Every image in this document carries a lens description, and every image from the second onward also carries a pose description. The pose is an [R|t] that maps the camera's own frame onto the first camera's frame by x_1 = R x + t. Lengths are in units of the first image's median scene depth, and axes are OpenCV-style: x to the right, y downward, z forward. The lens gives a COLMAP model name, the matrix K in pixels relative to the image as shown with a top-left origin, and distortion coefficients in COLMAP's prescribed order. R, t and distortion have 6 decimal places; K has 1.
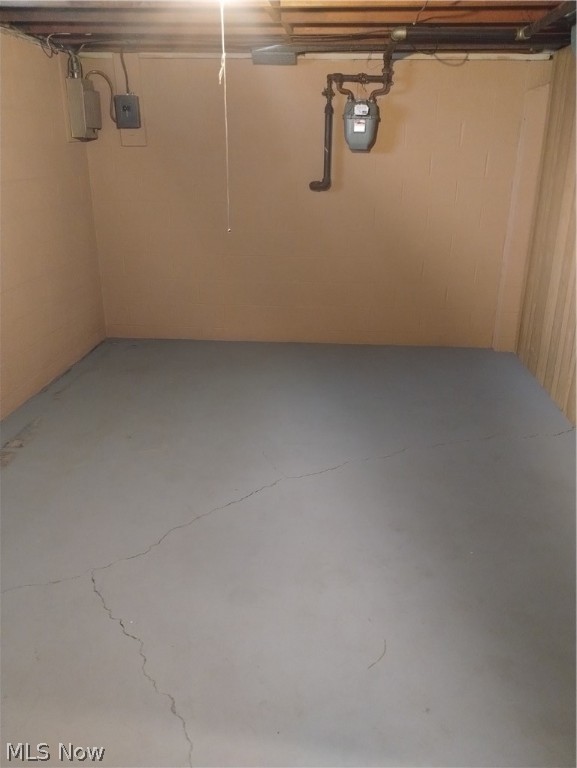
lens RADIAL K [[621.0, 0, 291.0], [0, 621.0, 385.4], [0, 0, 1]] dist [0.025525, -0.013930]
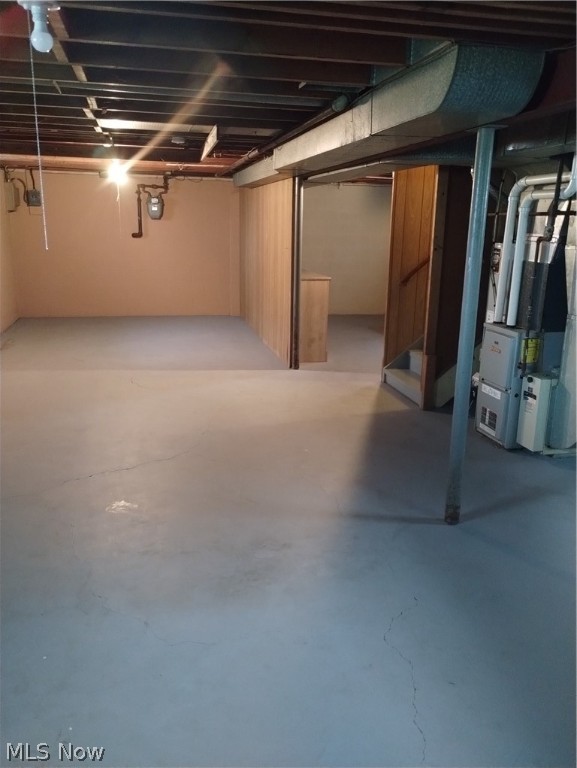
lens RADIAL K [[621.0, 0, 288.5], [0, 621.0, 381.7], [0, 0, 1]] dist [0.025525, -0.013930]
pose [[0.953282, -0.064121, 0.295199, -0.119295], [0.094344, 0.991527, -0.089291, 0.403178], [-0.286973, 0.112970, 0.951254, -1.078761]]
